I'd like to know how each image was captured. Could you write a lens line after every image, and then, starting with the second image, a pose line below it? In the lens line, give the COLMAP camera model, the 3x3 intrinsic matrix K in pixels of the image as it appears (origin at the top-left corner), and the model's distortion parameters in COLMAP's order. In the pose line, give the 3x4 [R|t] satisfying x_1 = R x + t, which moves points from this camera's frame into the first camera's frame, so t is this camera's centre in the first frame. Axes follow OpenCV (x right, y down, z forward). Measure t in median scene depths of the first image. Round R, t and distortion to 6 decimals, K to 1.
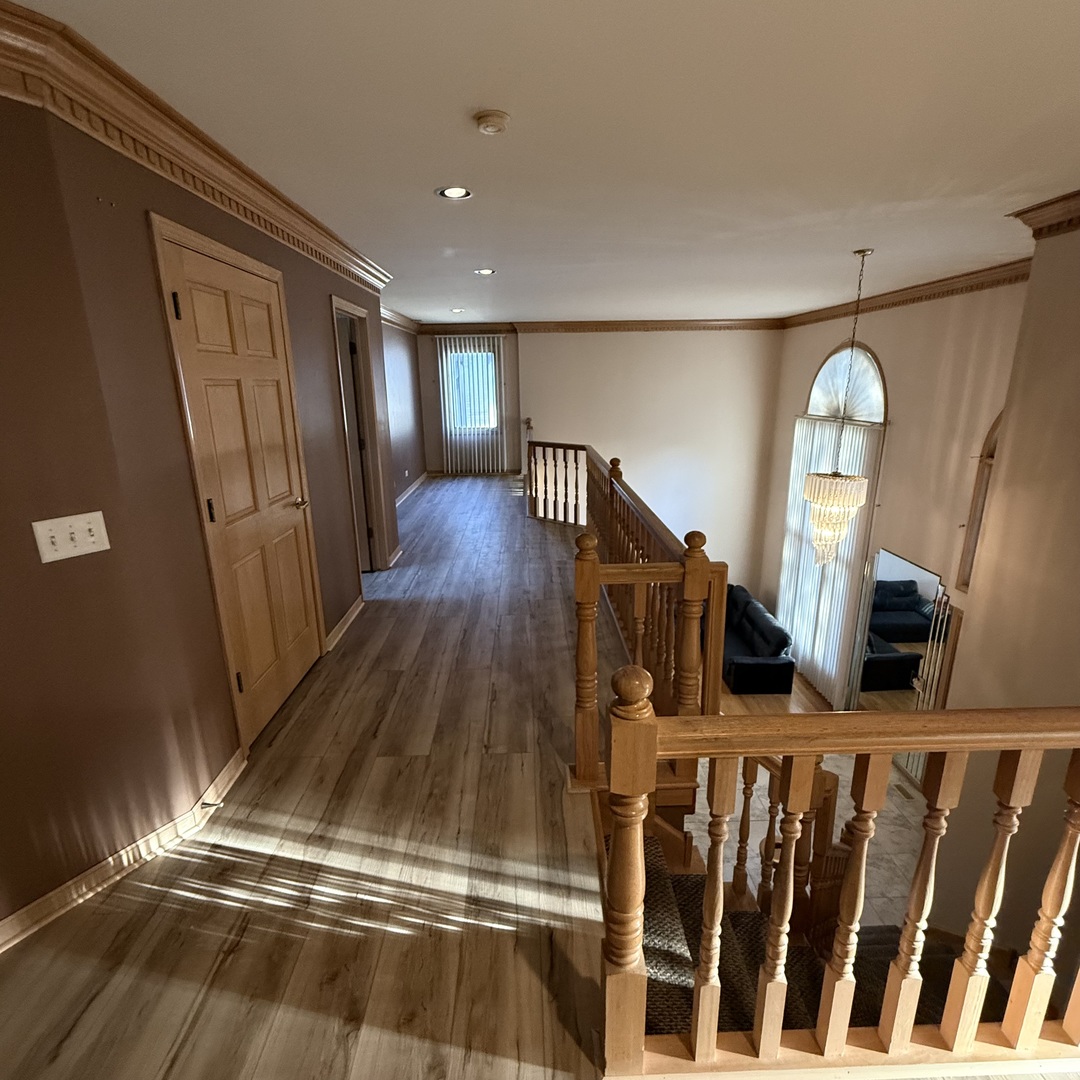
lens RADIAL K [[573.4, 0, 540.4], [0, 573.4, 537.0], [0, 0, 1]] dist [0.001218, 0.000170]
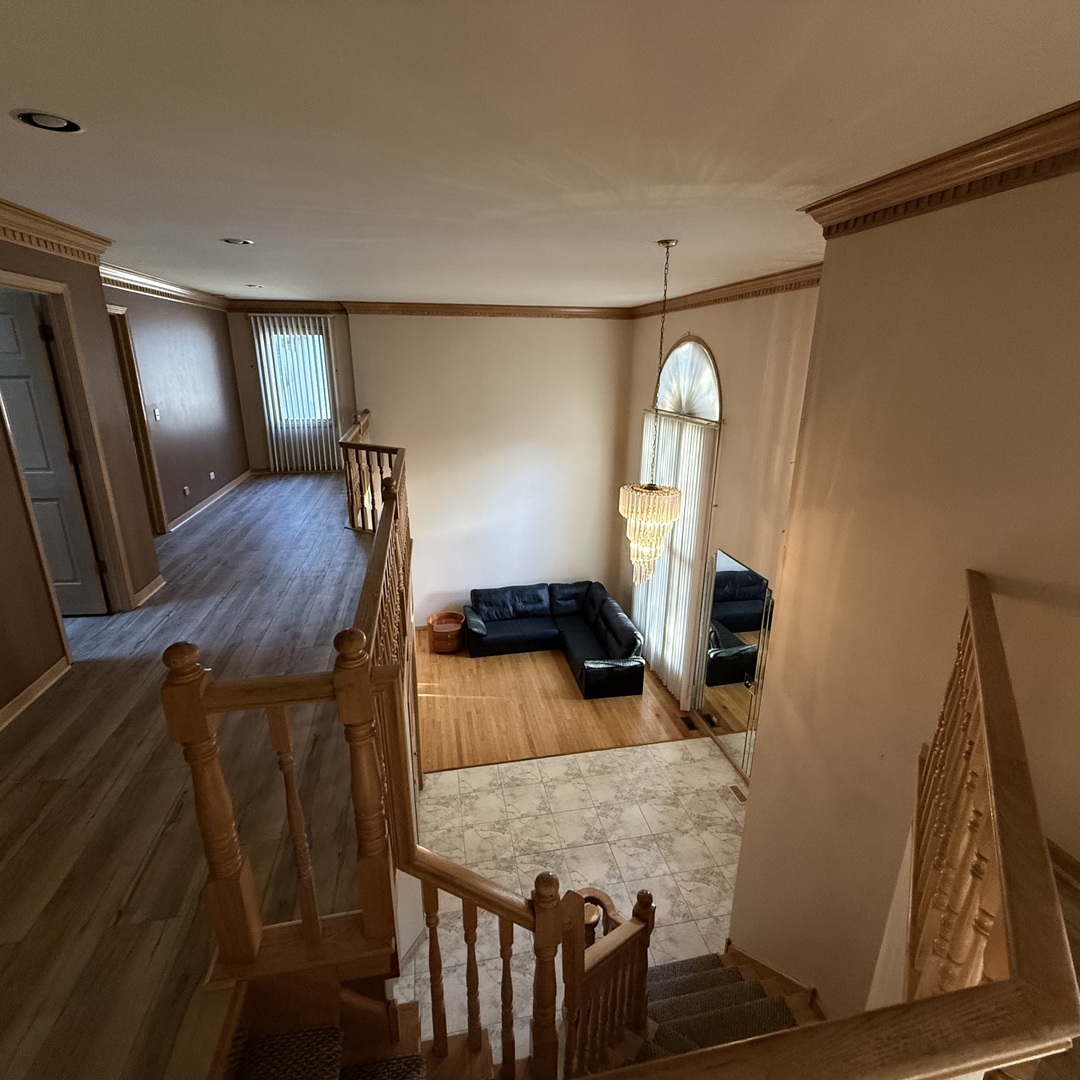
lens RADIAL K [[573.4, 0, 534.5], [0, 573.4, 540.8], [0, 0, 1]] dist [0.001218, 0.000170]
pose [[0.985140, -0.031797, 0.168787, 0.110752], [0.025247, 0.998848, 0.040809, -0.041852], [-0.169890, -0.035942, 0.984807, 0.077826]]
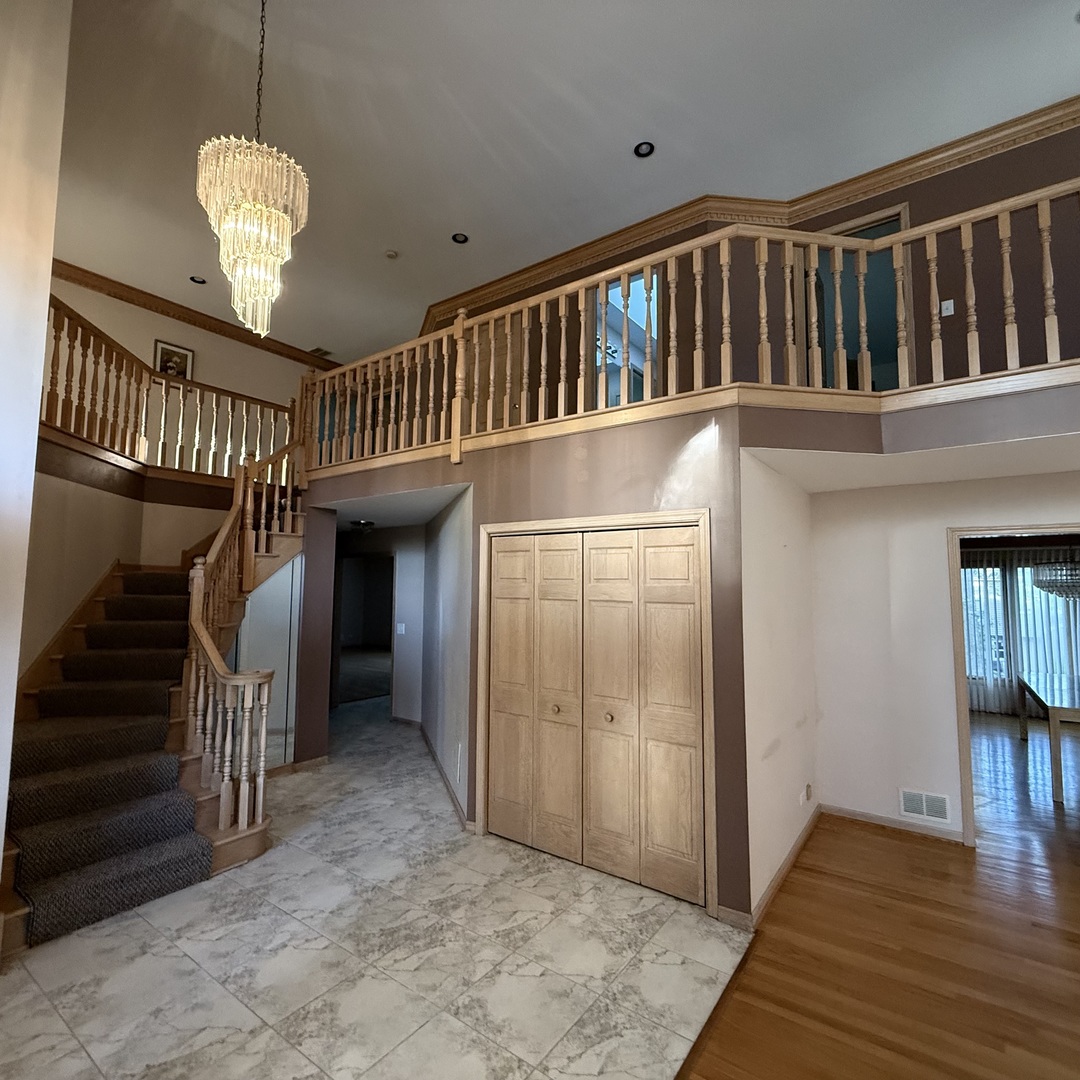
lens RADIAL K [[573.4, 0, 538.9], [0, 573.4, 543.6], [0, 0, 1]] dist [0.001218, 0.000170]
pose [[-0.602003, -0.049746, -0.796943, 0.505503], [-0.208268, 0.973293, 0.096569, 0.091957], [0.770855, 0.224112, -0.596285, 1.064628]]
